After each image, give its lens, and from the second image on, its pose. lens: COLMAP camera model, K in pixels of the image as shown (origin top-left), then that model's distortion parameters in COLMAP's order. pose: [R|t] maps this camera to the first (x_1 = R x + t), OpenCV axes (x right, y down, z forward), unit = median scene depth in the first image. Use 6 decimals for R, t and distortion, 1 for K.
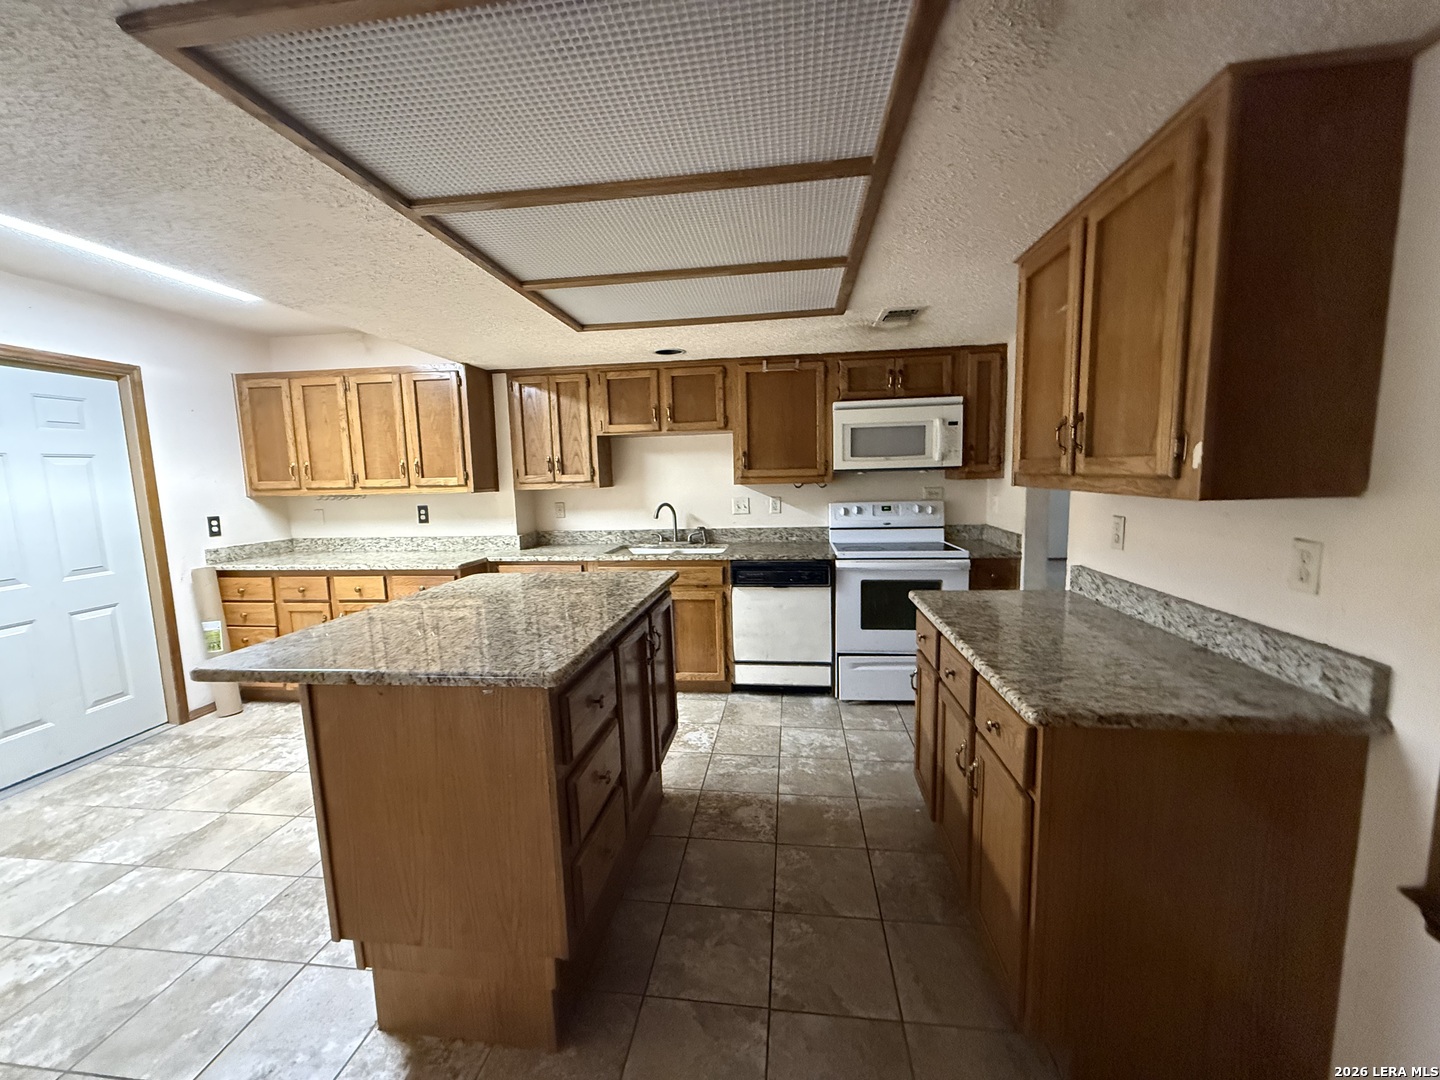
lens RADIAL K [[570.9, 0, 720.0], [0, 570.9, 540.0], [0, 0, 1]] dist [0.002072, 0.000319]
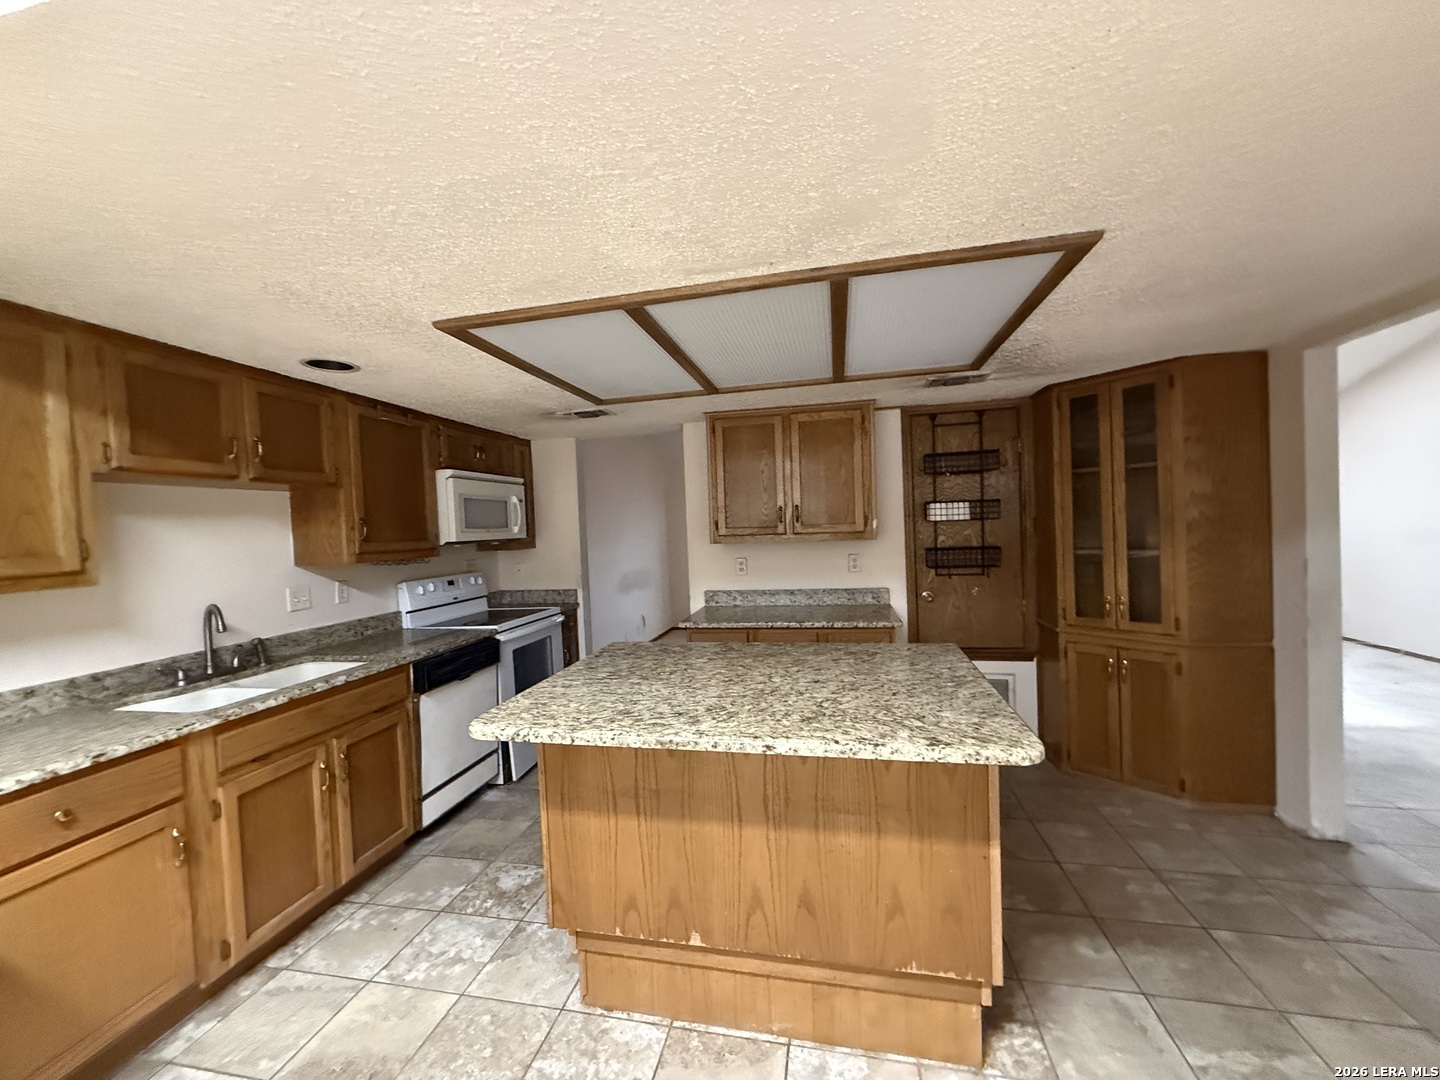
lens RADIAL K [[570.9, 0, 720.0], [0, 570.9, 540.0], [0, 0, 1]] dist [0.002072, 0.000319]
pose [[0.082931, 0.001928, 0.996553, -0.724388], [0.152311, 0.988225, -0.014587, -0.050355], [-0.984847, 0.152996, 0.081661, 0.539984]]
